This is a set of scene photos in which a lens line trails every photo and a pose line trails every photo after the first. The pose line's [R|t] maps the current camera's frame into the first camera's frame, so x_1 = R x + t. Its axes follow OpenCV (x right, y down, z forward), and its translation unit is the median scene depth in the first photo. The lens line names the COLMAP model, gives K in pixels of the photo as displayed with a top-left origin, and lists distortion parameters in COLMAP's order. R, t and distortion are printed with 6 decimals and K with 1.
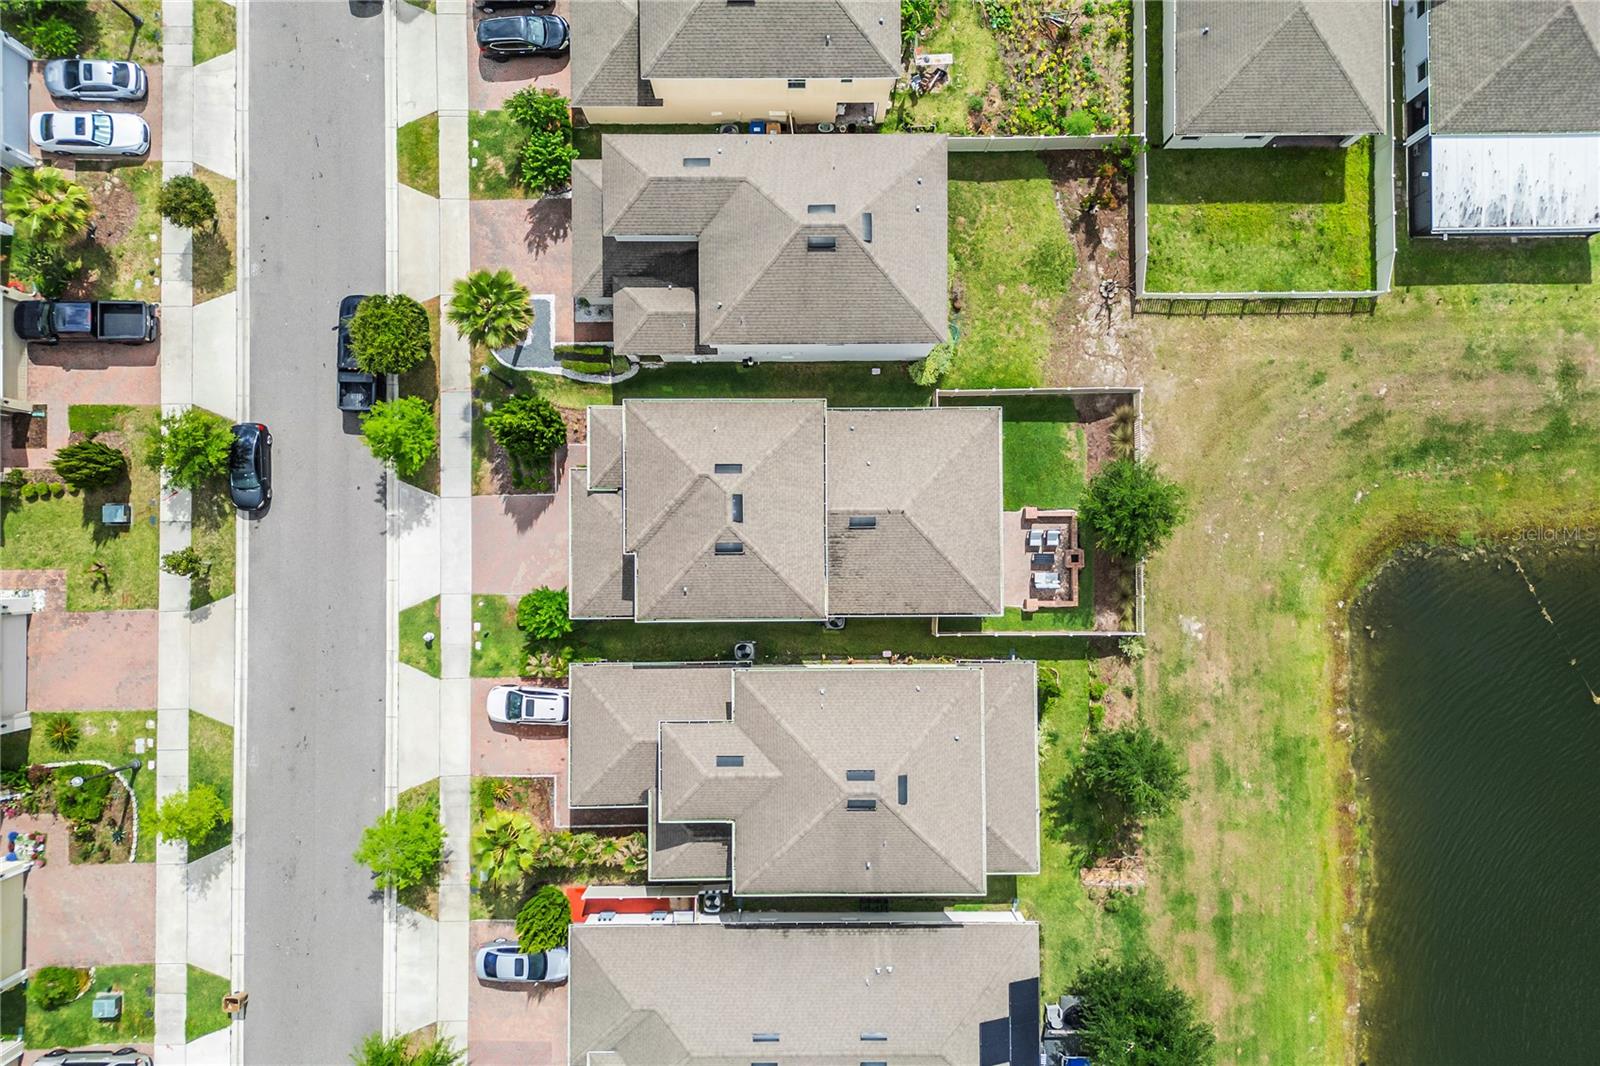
lens RADIAL K [[1109.4, 0, 803.2], [0, 1109.4, 535.2], [0, 0, 1]] dist [0.071320, -0.068011]
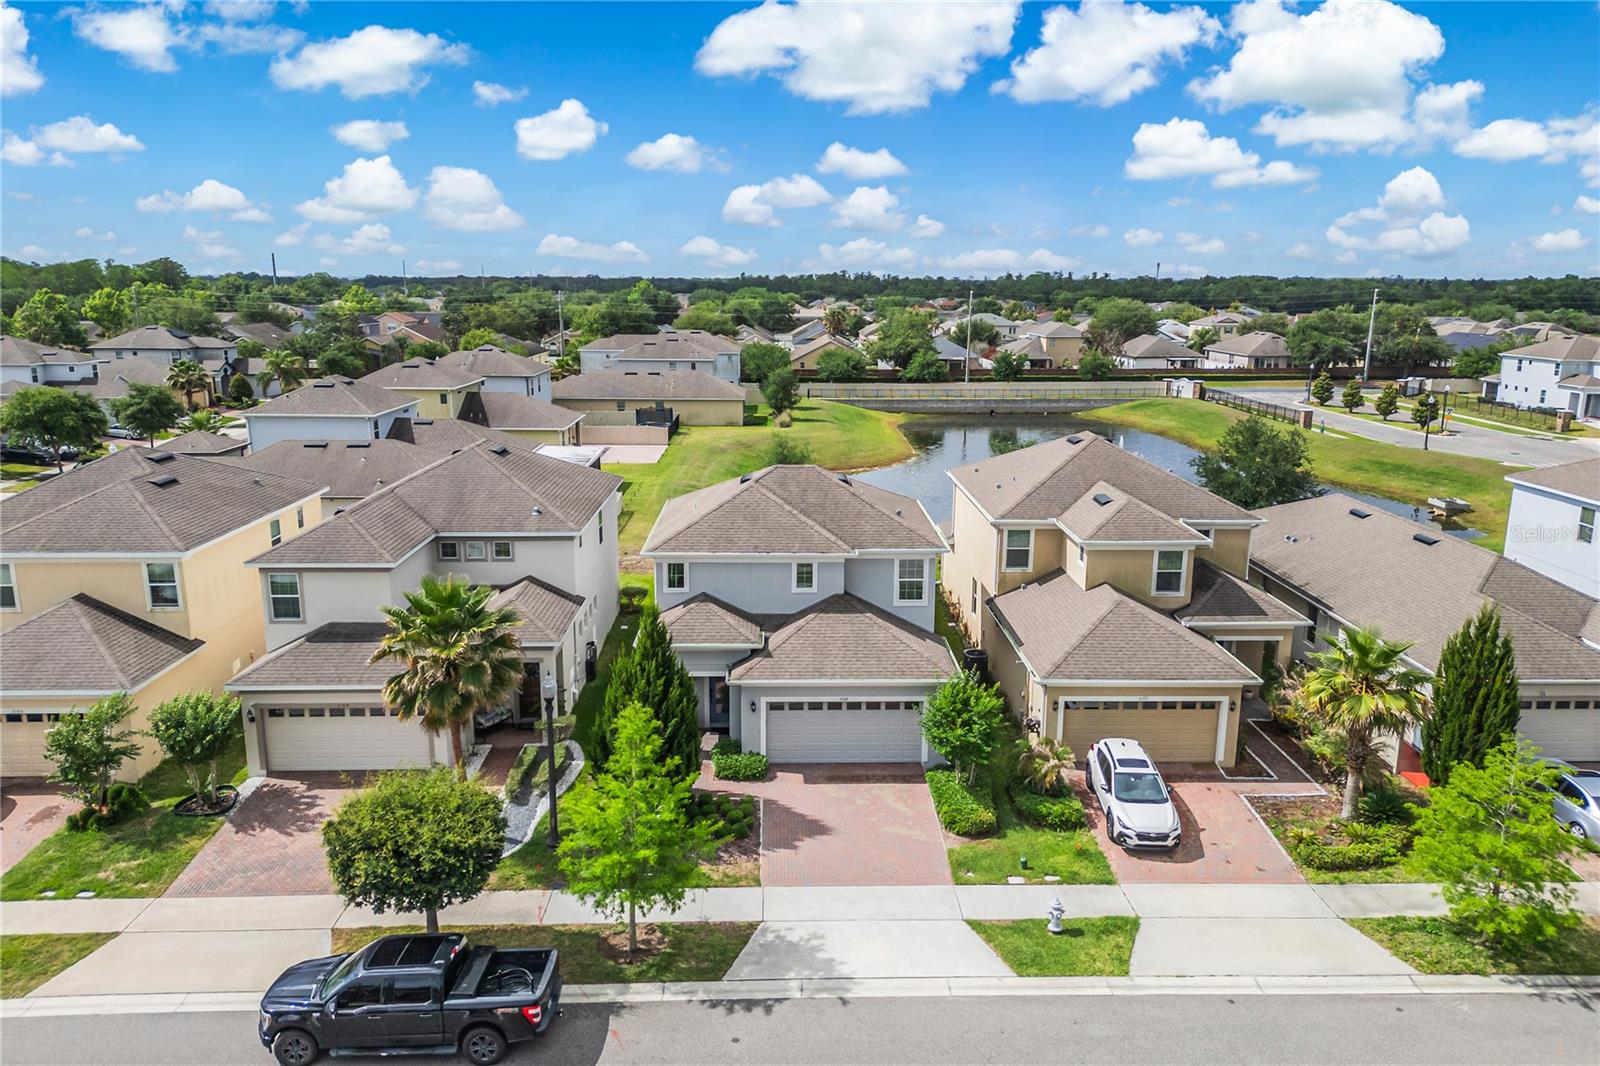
lens RADIAL K [[1109.4, 0, 800.9], [0, 1109.4, 562.8], [0, 0, 1]] dist [0.071320, -0.068011]
pose [[-0.017481, -0.244013, 0.969614, -0.756817], [0.999464, 0.022578, 0.023702, -0.032390], [-0.027676, 0.969509, 0.243487, 0.738816]]
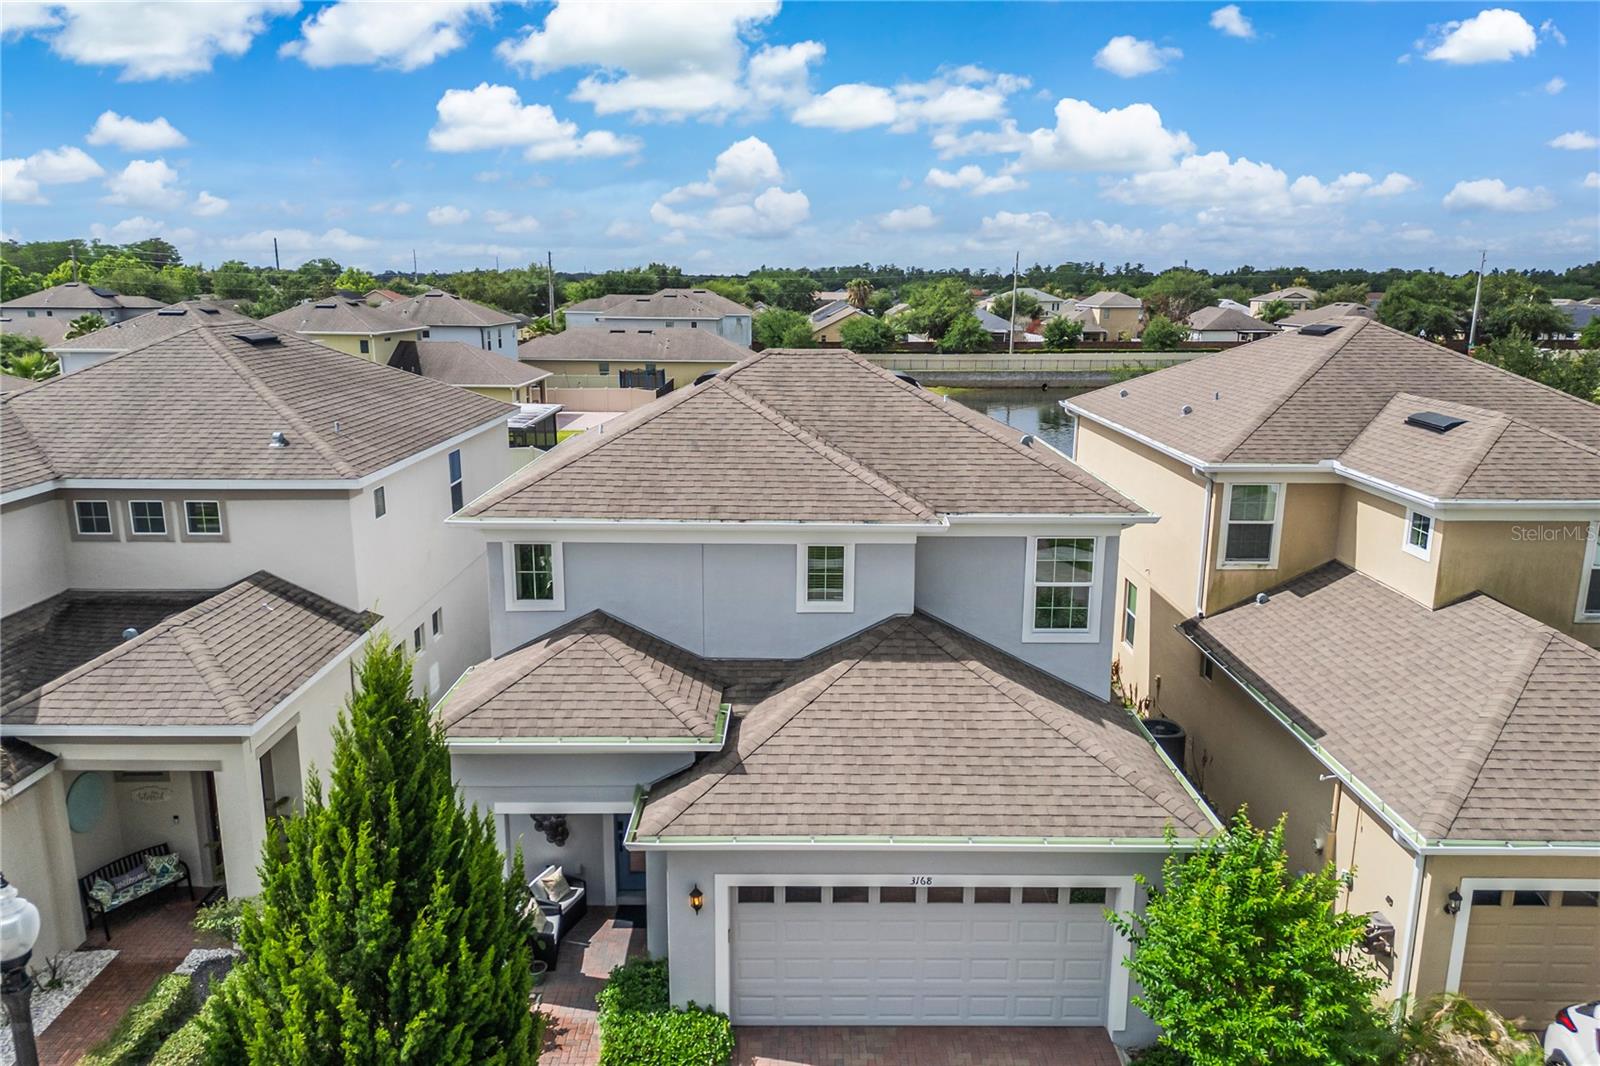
lens RADIAL K [[1109.4, 0, 800.2], [0, 1109.4, 551.9], [0, 0, 1]] dist [0.071320, -0.068011]
pose [[0.002127, -0.234576, 0.972095, -0.412241], [0.999607, 0.027668, 0.004490, -0.022819], [-0.027949, 0.971704, 0.234543, 0.830089]]
